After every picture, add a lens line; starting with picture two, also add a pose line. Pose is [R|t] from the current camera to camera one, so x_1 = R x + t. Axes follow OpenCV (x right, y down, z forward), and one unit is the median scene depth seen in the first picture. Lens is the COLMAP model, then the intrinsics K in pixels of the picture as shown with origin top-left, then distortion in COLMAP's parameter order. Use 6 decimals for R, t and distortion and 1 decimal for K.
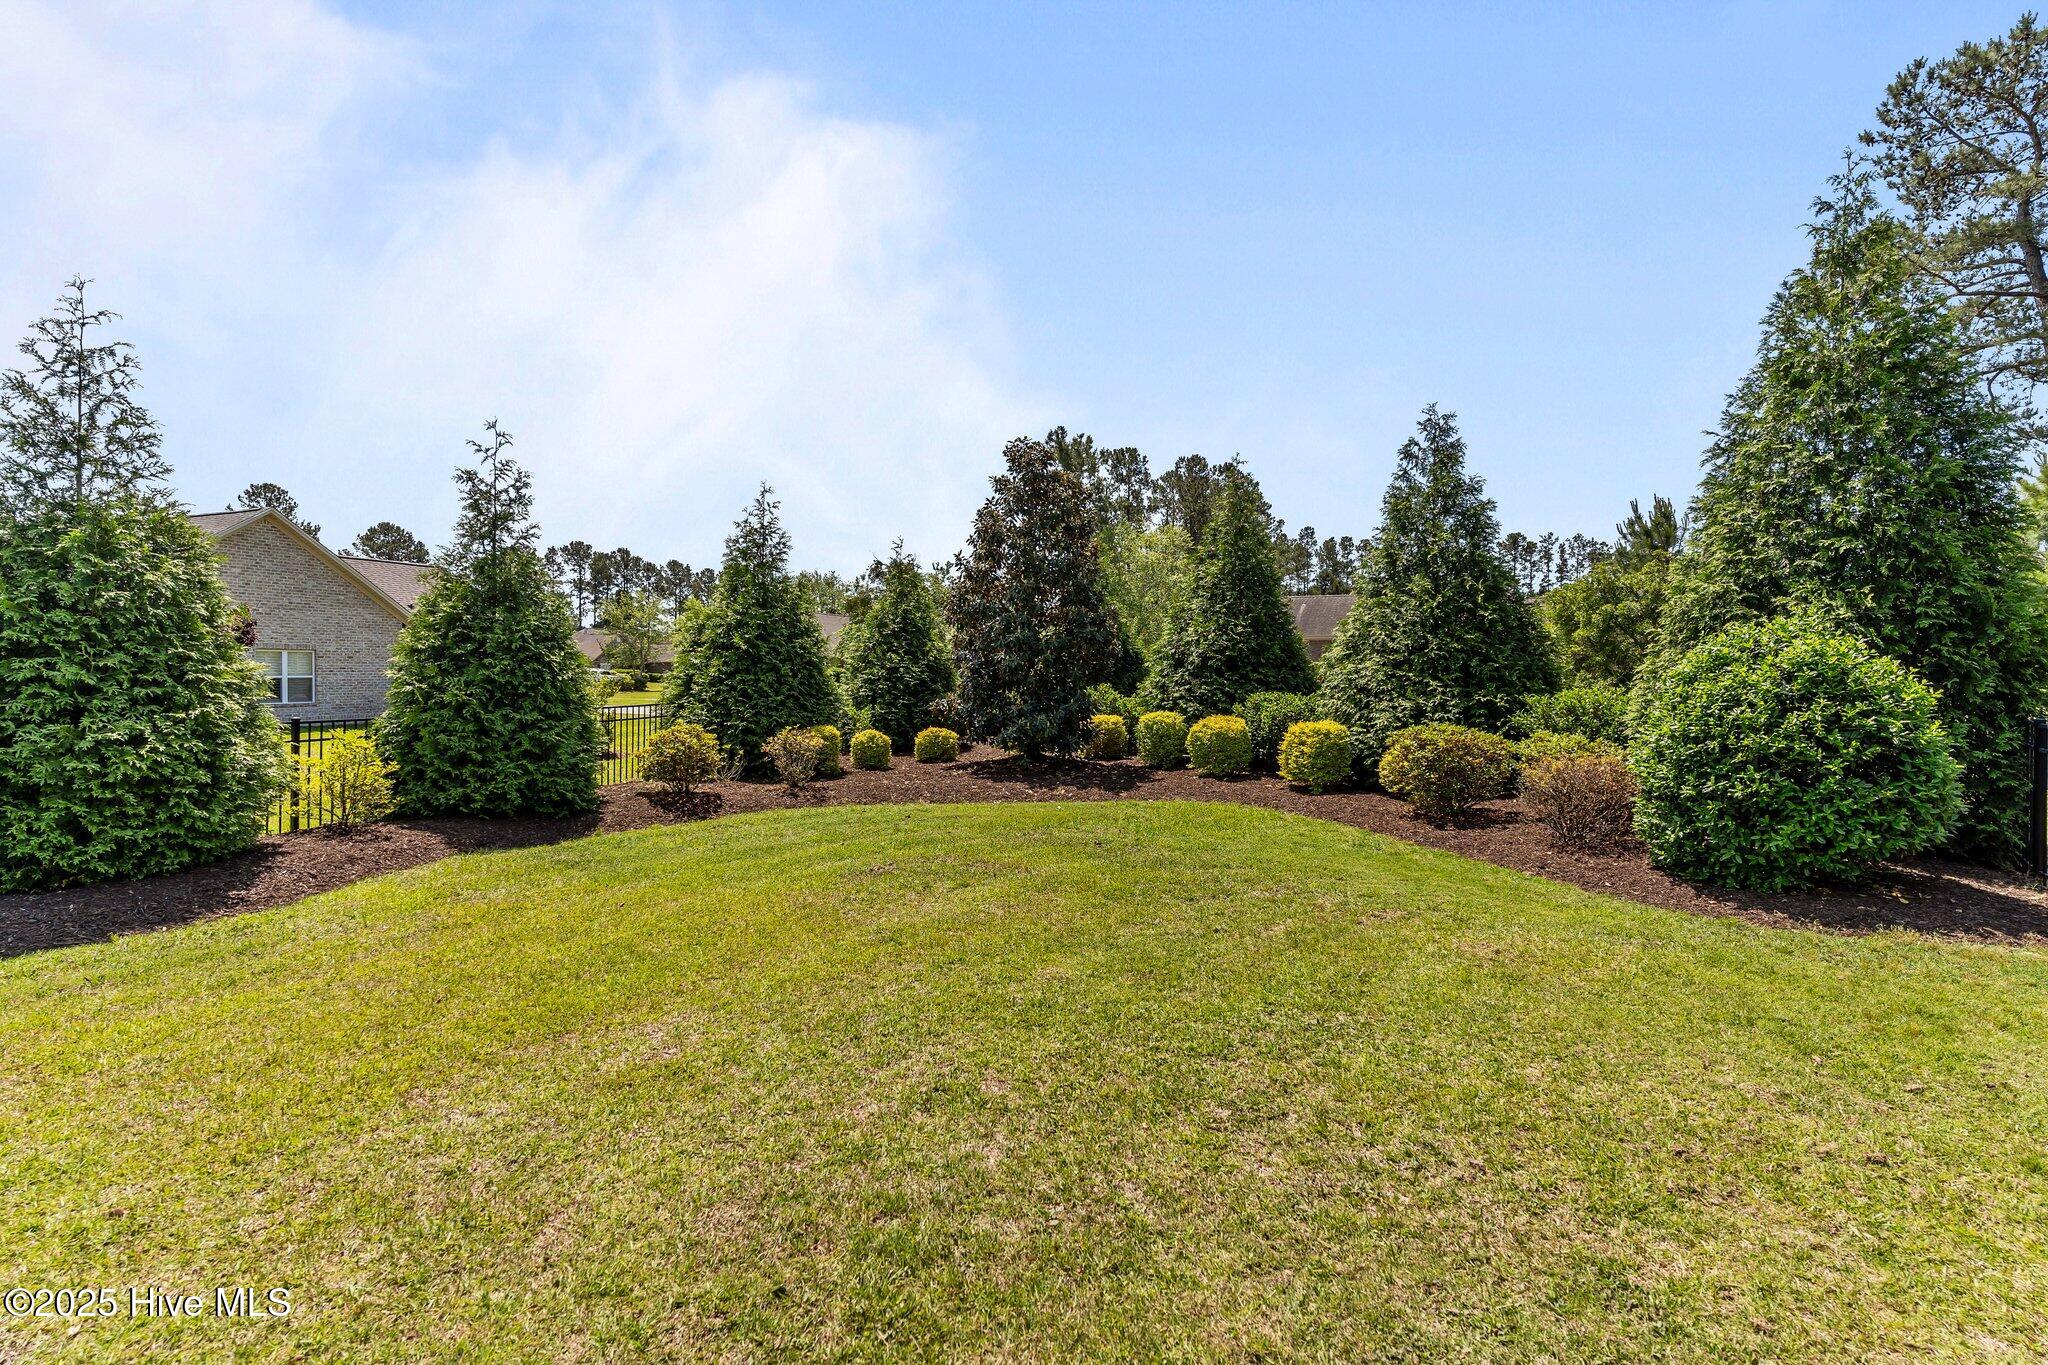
lens RADIAL K [[991.8, 0, 1015.8], [0, 991.8, 674.6], [0, 0, 1]] dist [0.001982, -0.001141]
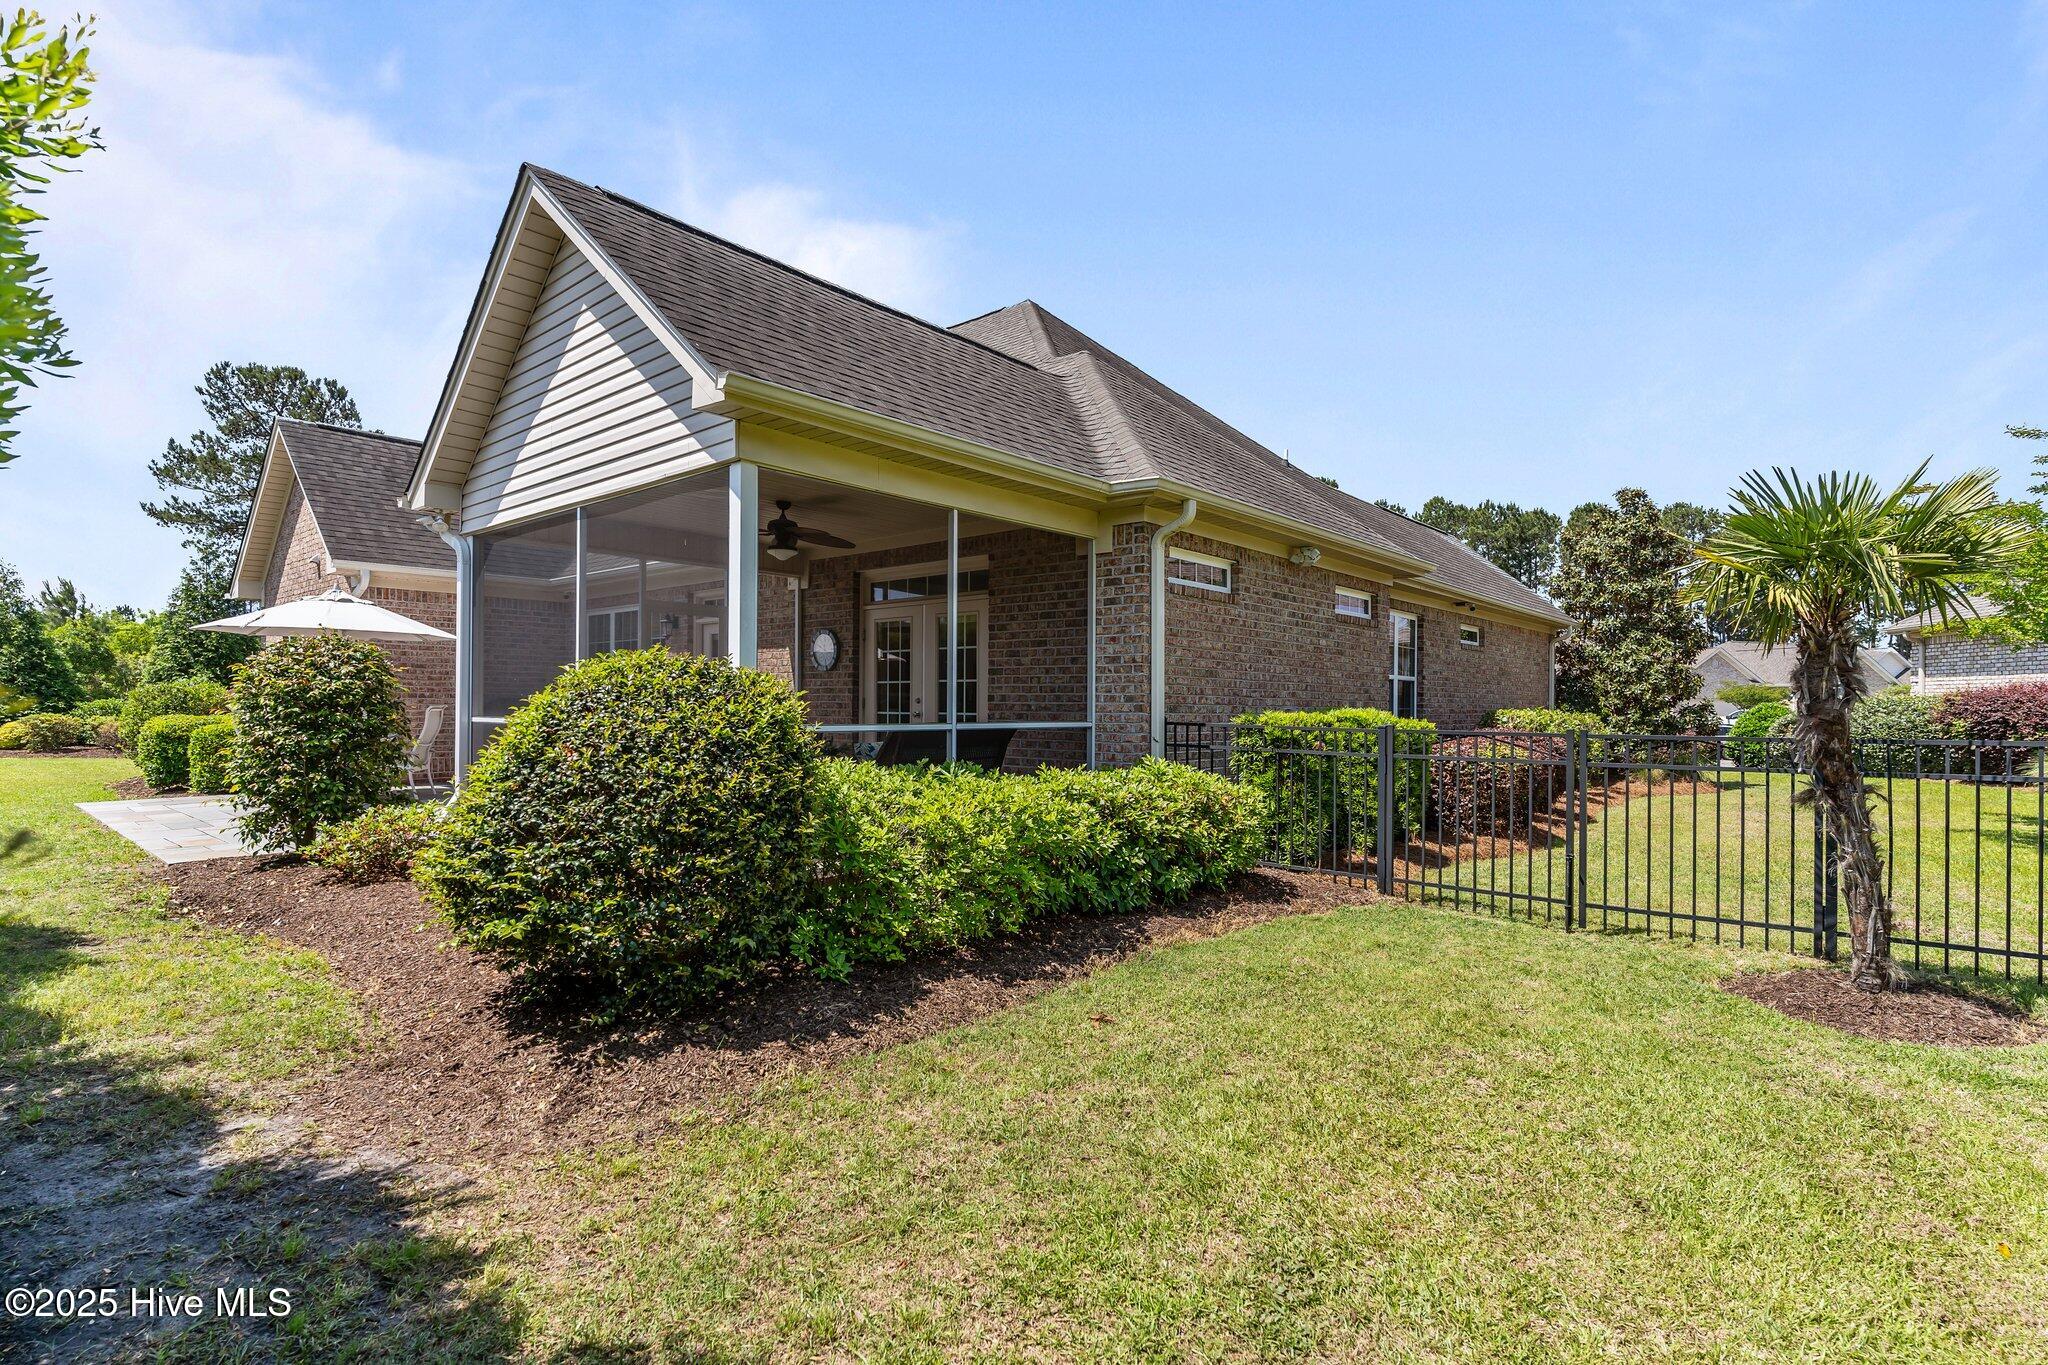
lens RADIAL K [[991.8, 0, 983.6], [0, 991.8, 714.4], [0, 0, 1]] dist [0.001982, -0.001141]
pose [[0.174409, -0.004279, 0.984664, -1.330847], [-0.007741, 0.999954, 0.005716, 0.018021], [-0.984643, -0.008619, 0.174368, -1.424982]]
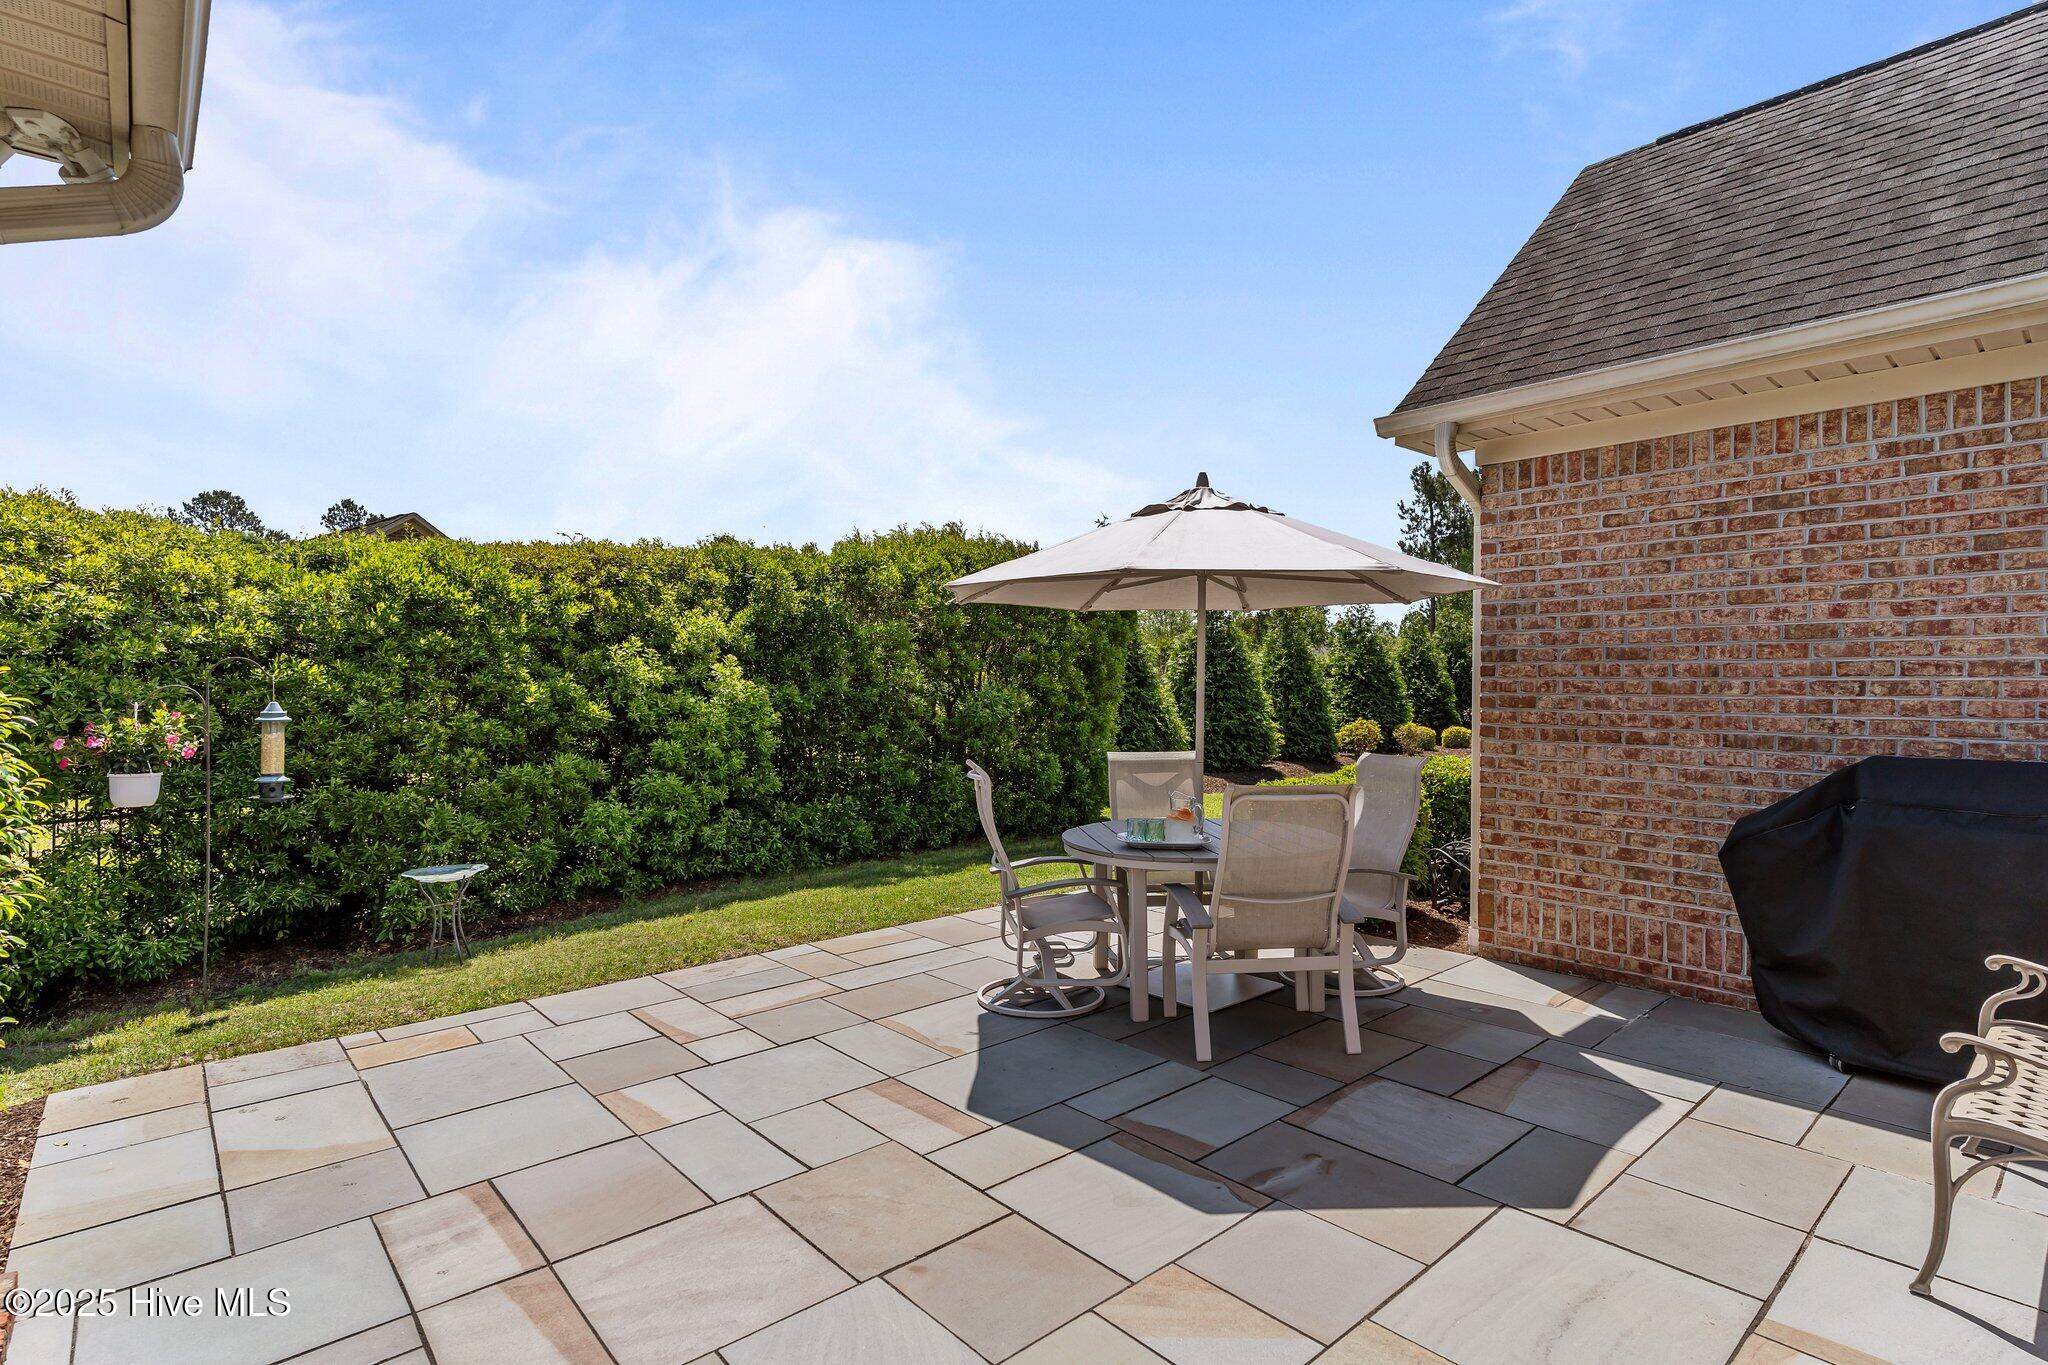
lens RADIAL K [[991.8, 0, 1030.9], [0, 991.8, 688.8], [0, 0, 1]] dist [0.001982, -0.001141]
pose [[0.960594, 0.001624, -0.277952, -0.415597], [-0.000913, 0.999996, 0.002689, -0.015513], [0.277956, -0.002330, 0.960591, -1.047882]]
